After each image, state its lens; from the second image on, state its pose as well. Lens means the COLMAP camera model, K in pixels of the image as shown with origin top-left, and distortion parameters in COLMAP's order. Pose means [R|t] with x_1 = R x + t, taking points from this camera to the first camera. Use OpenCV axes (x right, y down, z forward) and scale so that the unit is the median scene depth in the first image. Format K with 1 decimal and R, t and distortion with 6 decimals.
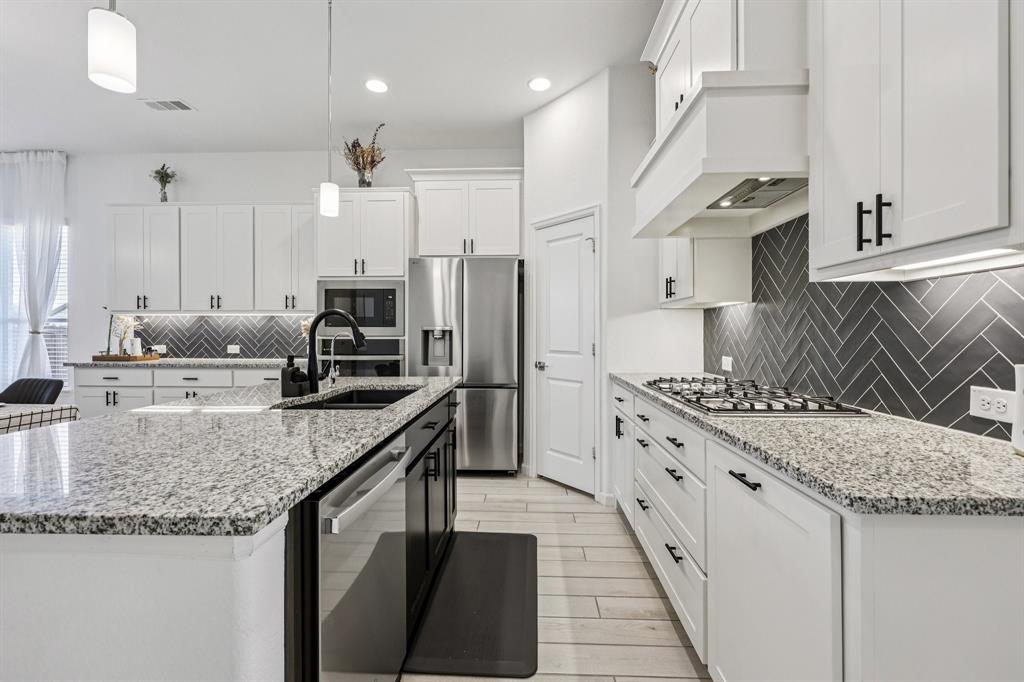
lens RADIAL K [[436.0, 0, 513.6], [0, 436.0, 332.2], [0, 0, 1]] dist [0.001147, 0.000362]
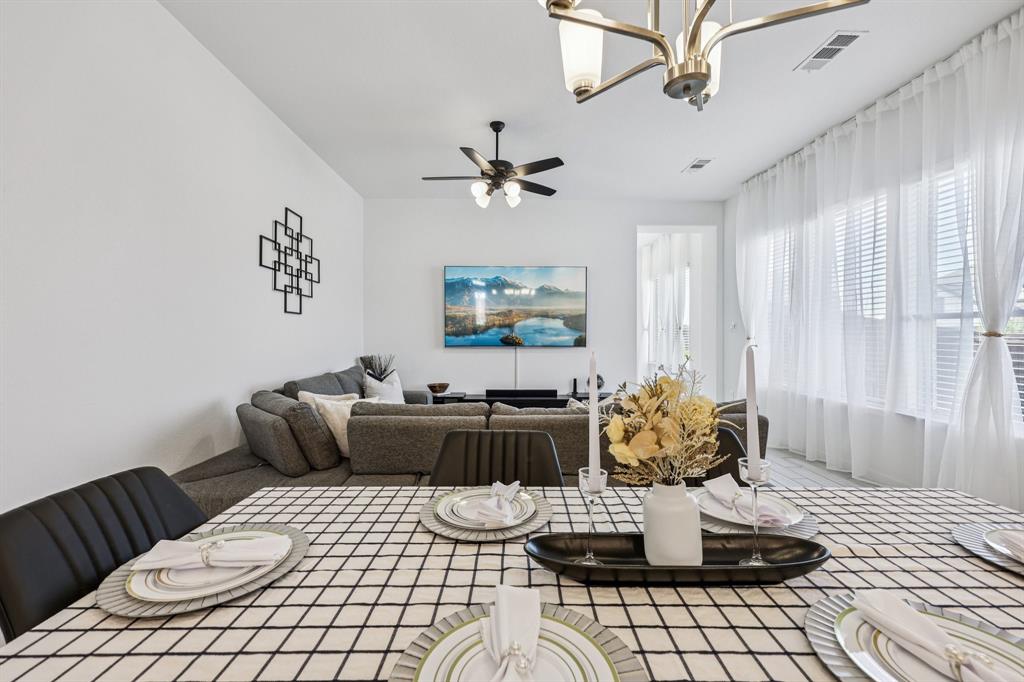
lens RADIAL K [[430.4, 0, 515.2], [0, 430.4, 335.9], [0, 0, 1]] dist [0.000690, 0.000014]
pose [[0.058440, 0.002408, -0.998288, -0.665813], [0.000641, 0.999997, 0.002450, 0.000839], [0.998291, -0.000783, 0.058438, 0.388091]]
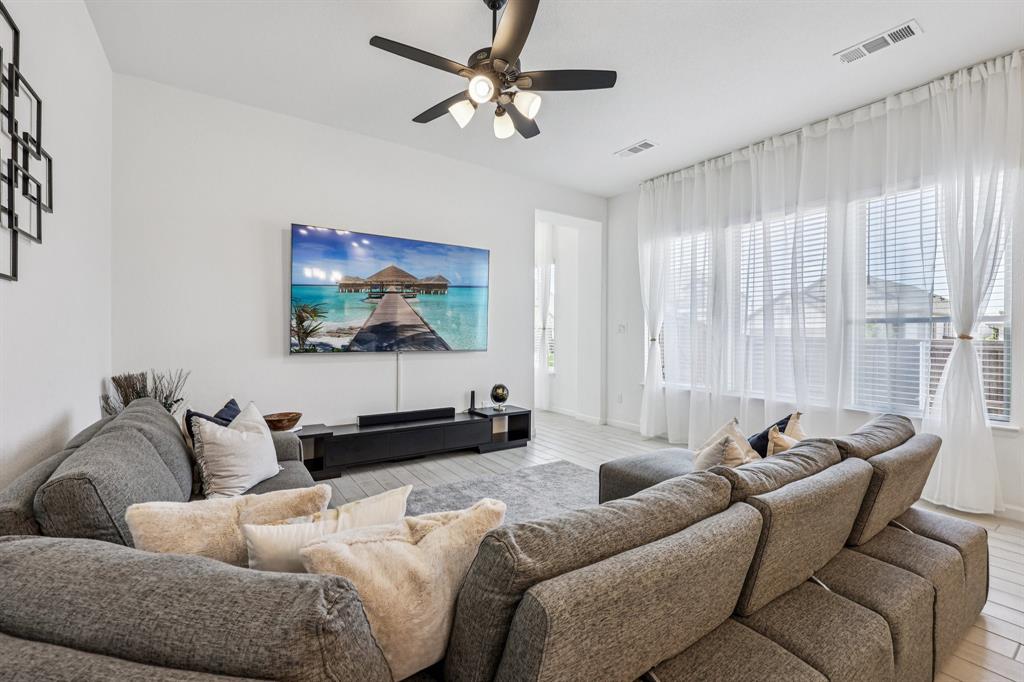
lens RADIAL K [[433.9, 0, 510.8], [0, 433.9, 335.0], [0, 0, 1]] dist [-0.001356, 0.000032]
pose [[0.588682, 0.001964, -0.808362, -1.168744], [-0.004205, 0.999991, -0.000633, 0.000359], [0.808353, 0.003772, 0.588685, 0.045028]]
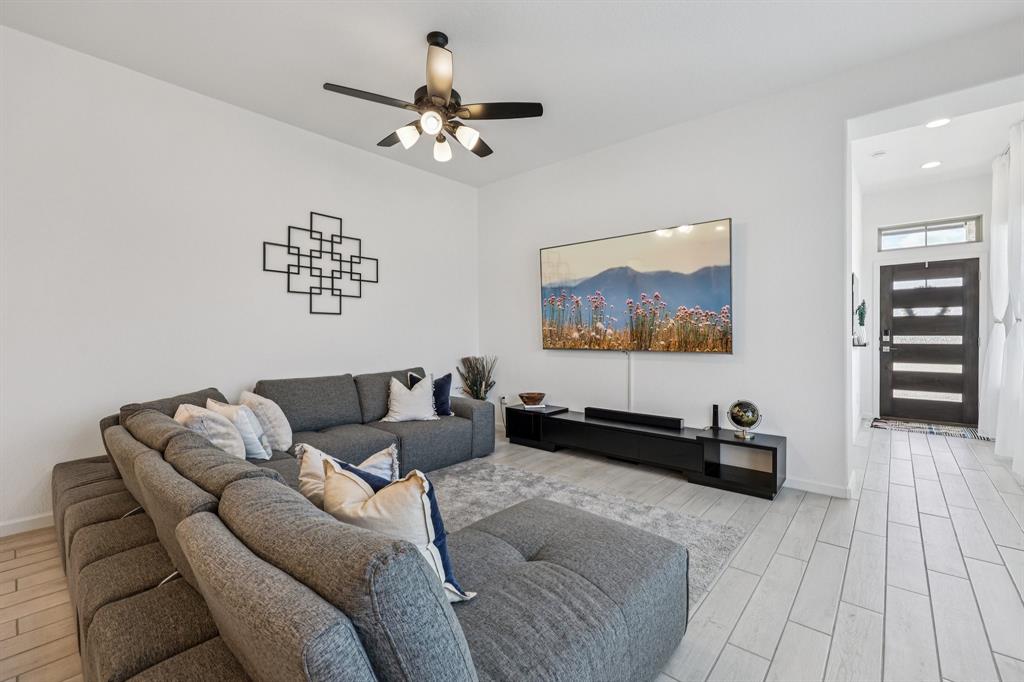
lens RADIAL K [[437.1, 0, 512.0], [0, 437.1, 334.5], [0, 0, 1]] dist [0.001848, 0.000647]
pose [[-0.626539, 0.006217, -0.779365, -1.196288], [0.005631, 0.999978, 0.003450, -0.001868], [0.779370, -0.002227, -0.626560, 0.970759]]
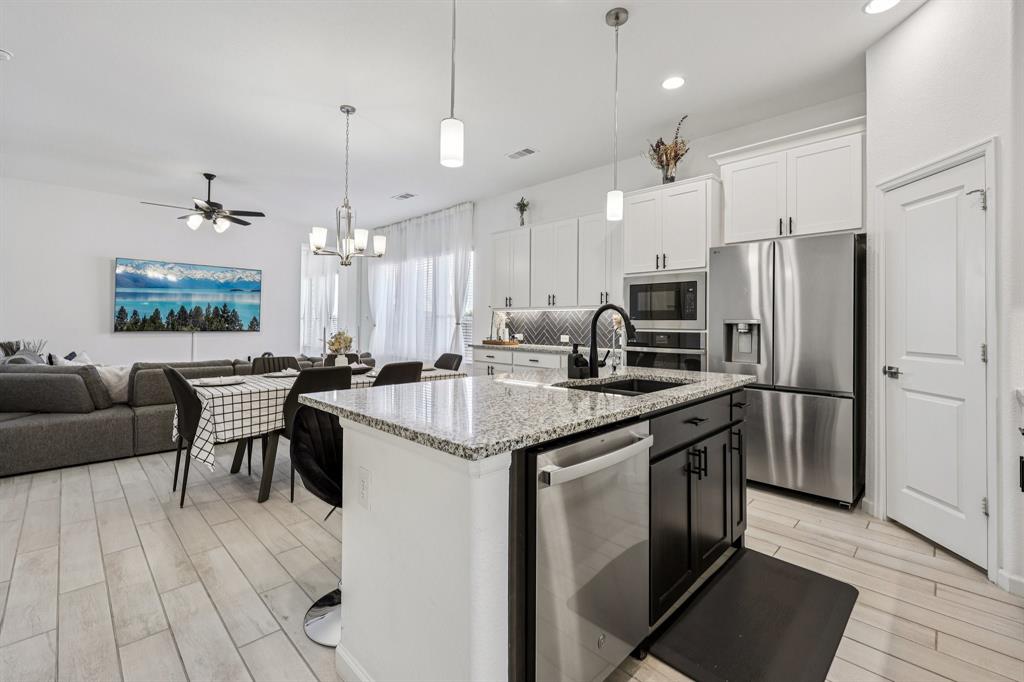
lens RADIAL K [[440.1, 0, 510.2], [0, 440.1, 319.3], [0, 0, 1]] dist [0.000444, 0.000005]
pose [[0.735479, -0.001126, -0.677546, 0.089509], [-0.009199, 0.999890, -0.011647, 0.001092], [0.677485, 0.014799, 0.735388, -0.001424]]
